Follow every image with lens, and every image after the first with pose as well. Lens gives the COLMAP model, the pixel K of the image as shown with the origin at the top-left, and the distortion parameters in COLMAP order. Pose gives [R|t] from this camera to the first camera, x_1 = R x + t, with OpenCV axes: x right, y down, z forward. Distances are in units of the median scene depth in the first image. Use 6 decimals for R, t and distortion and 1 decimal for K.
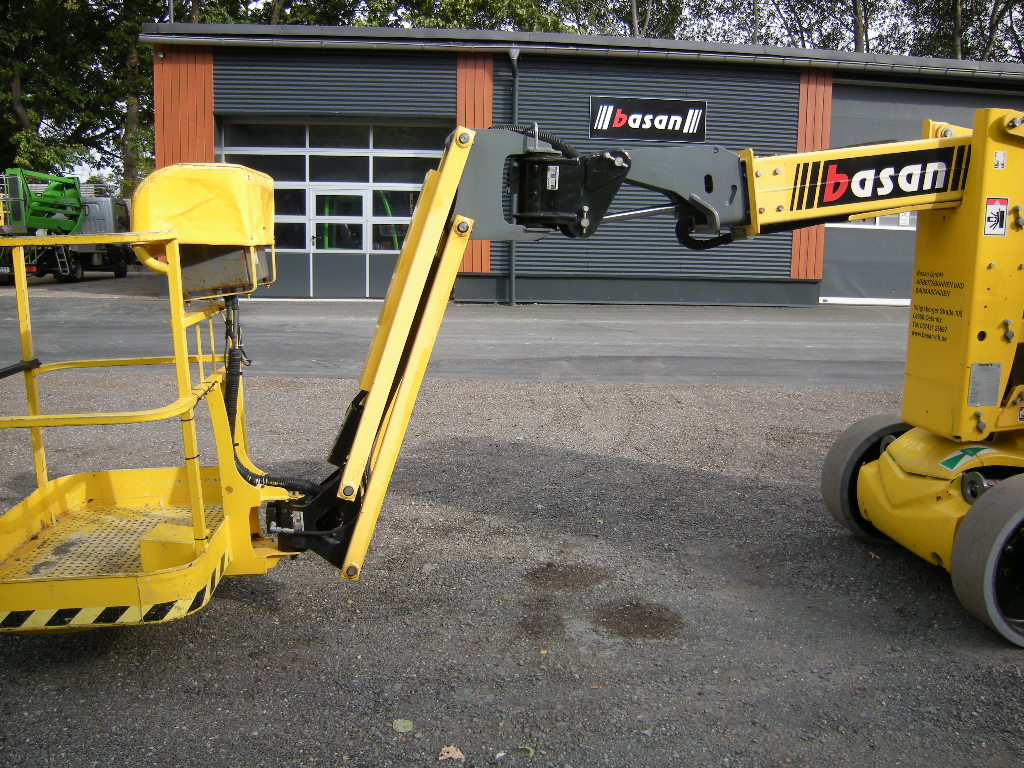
lens RADIAL K [[857.5, 0, 512.0], [0, 857.5, 384.0], [0, 0, 1]] dist [-0.117747, 0.053040]
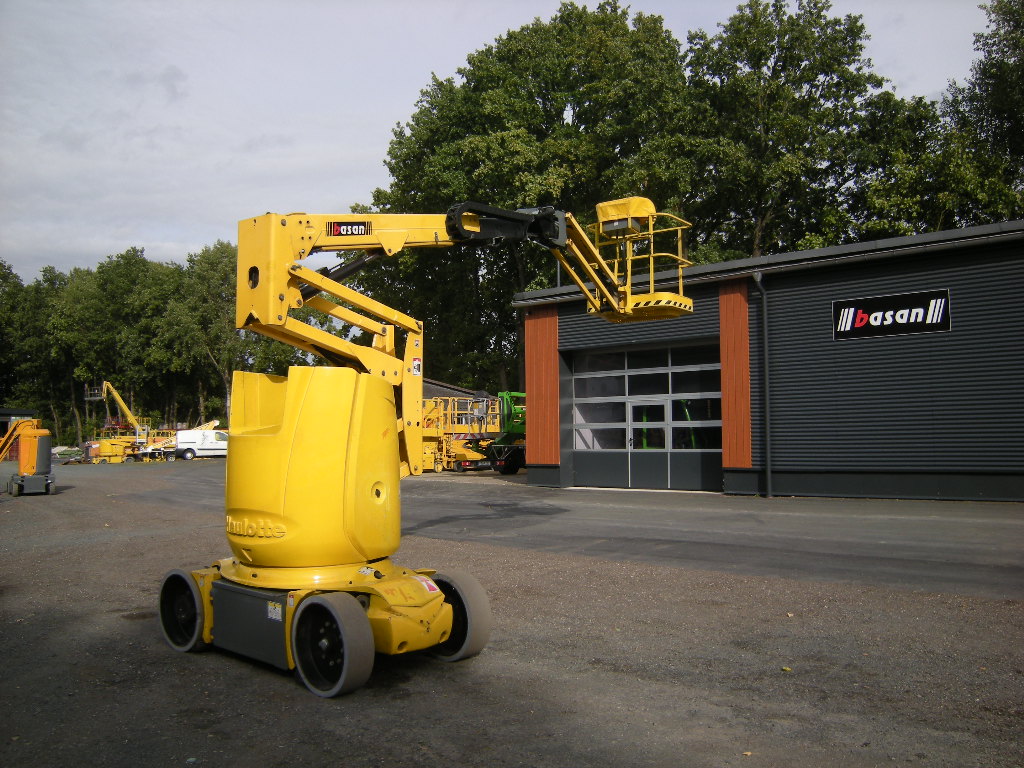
lens RADIAL K [[857.5, 0, 512.0], [0, 857.5, 384.0], [0, 0, 1]] dist [-0.117747, 0.053040]
pose [[0.696954, -0.070654, -0.713627, 0.558962], [-0.090314, 0.978563, -0.185088, -0.004038], [0.711406, 0.193449, 0.675632, 0.009528]]
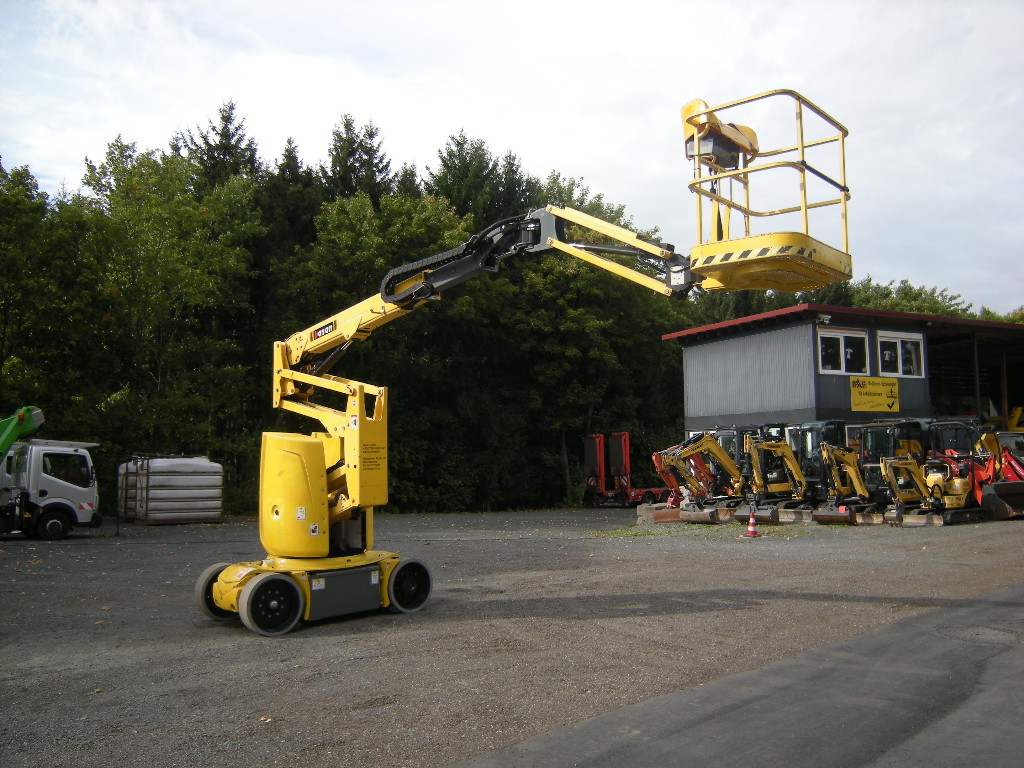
lens RADIAL K [[857.5, 0, 512.0], [0, 857.5, 384.0], [0, 0, 1]] dist [-0.117747, 0.053040]
pose [[-0.779620, -0.059398, -0.623430, 0.477857], [-0.105809, 0.993674, 0.037643, -0.156504], [0.617250, 0.095311, -0.780972, 0.824835]]
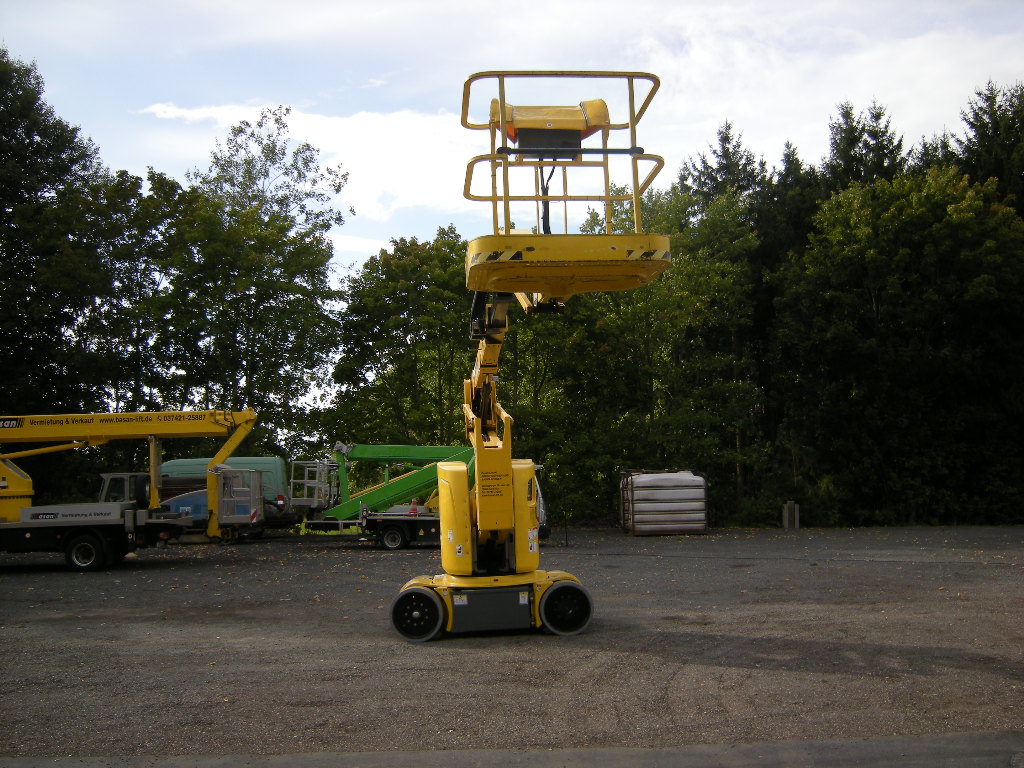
lens RADIAL K [[852.7, 0, 512.5], [0, 852.7, 374.8], [0, 0, 1]] dist [-0.090004, 0.008321]
pose [[-0.997468, 0.023534, 0.067110, 0.134186], [0.026947, 0.998365, 0.050414, -0.184067], [-0.065814, 0.052094, -0.996471, 0.924666]]
